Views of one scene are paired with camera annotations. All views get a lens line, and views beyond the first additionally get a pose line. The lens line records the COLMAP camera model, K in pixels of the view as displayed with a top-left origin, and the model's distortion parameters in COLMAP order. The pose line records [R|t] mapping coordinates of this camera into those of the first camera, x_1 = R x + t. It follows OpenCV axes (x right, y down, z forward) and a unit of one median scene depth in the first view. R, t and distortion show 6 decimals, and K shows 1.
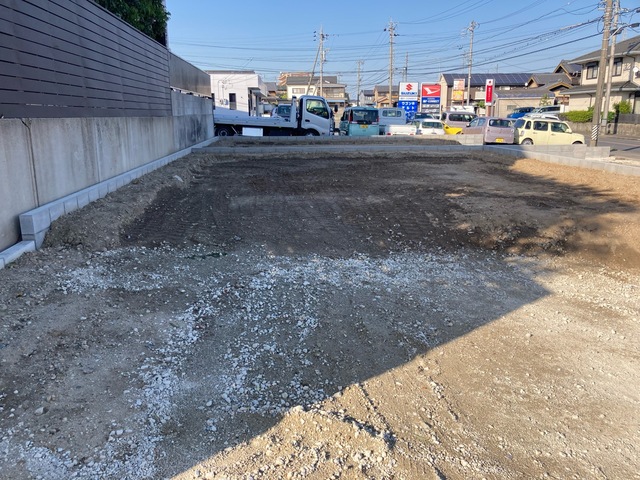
lens RADIAL K [[529.2, 0, 320.0], [0, 529.2, 240.0], [0, 0, 1]] dist [0.007162, 0.006096]
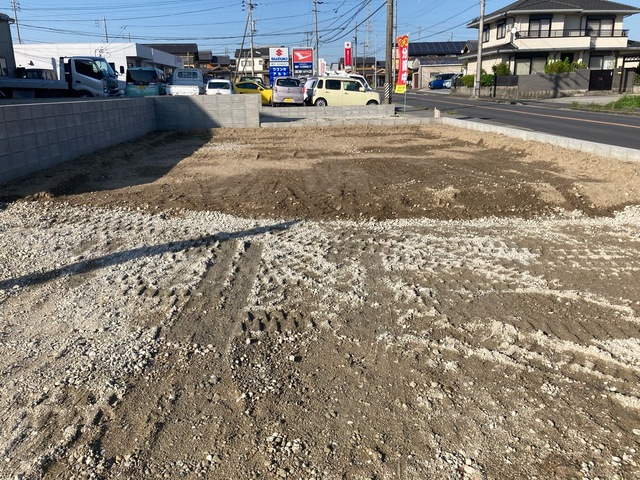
lens RADIAL K [[529.2, 0, 320.0], [0, 529.2, 240.0], [0, 0, 1]] dist [0.007162, 0.006096]
pose [[0.999750, -0.012615, -0.018437, 0.256610], [0.013360, 0.999075, 0.040884, 0.021083], [0.017904, -0.041120, 0.998994, 0.000466]]
